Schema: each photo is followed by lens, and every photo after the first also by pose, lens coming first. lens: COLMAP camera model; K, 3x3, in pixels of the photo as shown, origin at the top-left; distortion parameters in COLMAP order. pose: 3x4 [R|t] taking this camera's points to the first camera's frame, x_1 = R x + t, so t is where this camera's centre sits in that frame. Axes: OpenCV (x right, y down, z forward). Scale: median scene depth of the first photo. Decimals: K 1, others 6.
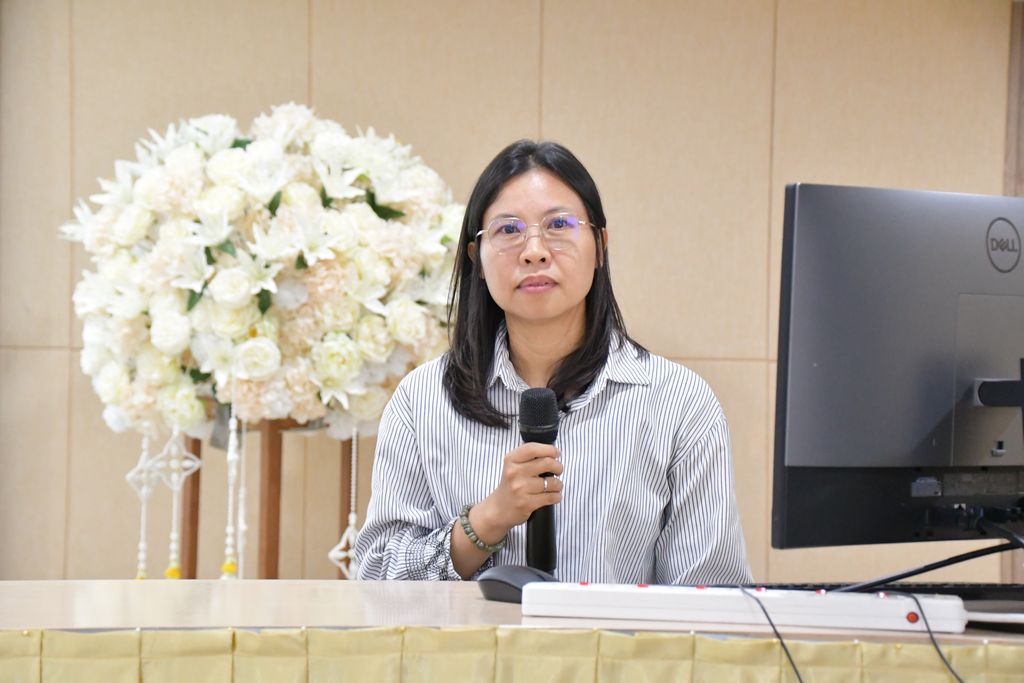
lens RADIAL K [[2495.7, 0, 512.0], [0, 2495.7, 341.5], [0, 0, 1]] dist [0.748773, 0.460034]
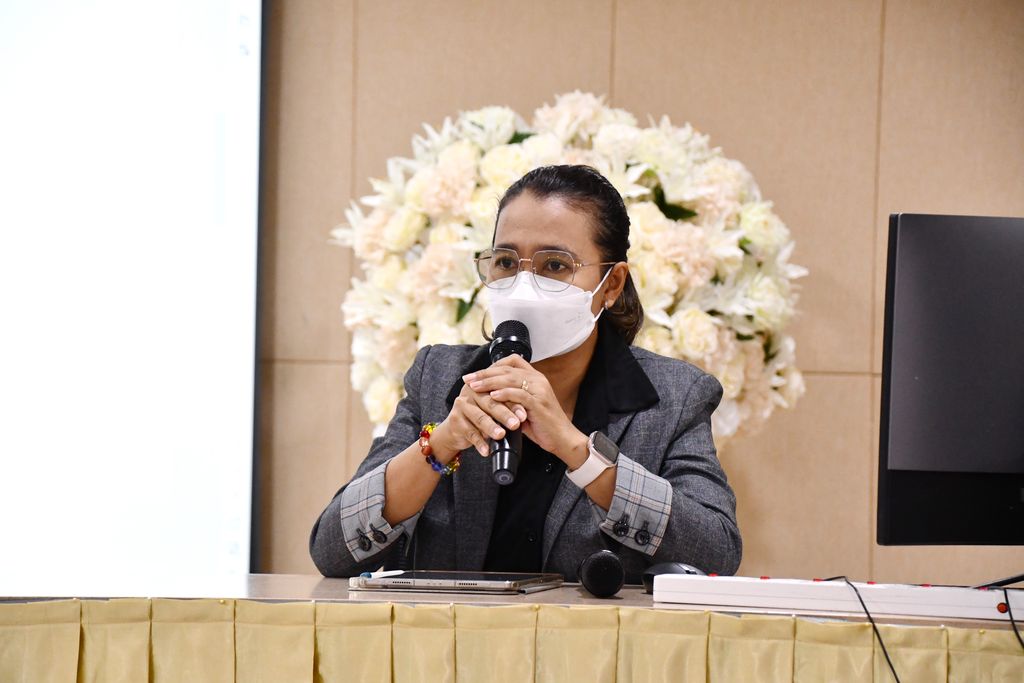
lens RADIAL K [[3563.6, 0, 512.0], [0, 3563.6, 341.5], [0, 0, 1]] dist [0.981294, 22.304890]
pose [[0.988304, 0.002677, -0.152471, 0.087742], [-0.003360, 0.999985, -0.004222, 0.000366], [0.152457, 0.004684, 0.988299, -0.275504]]
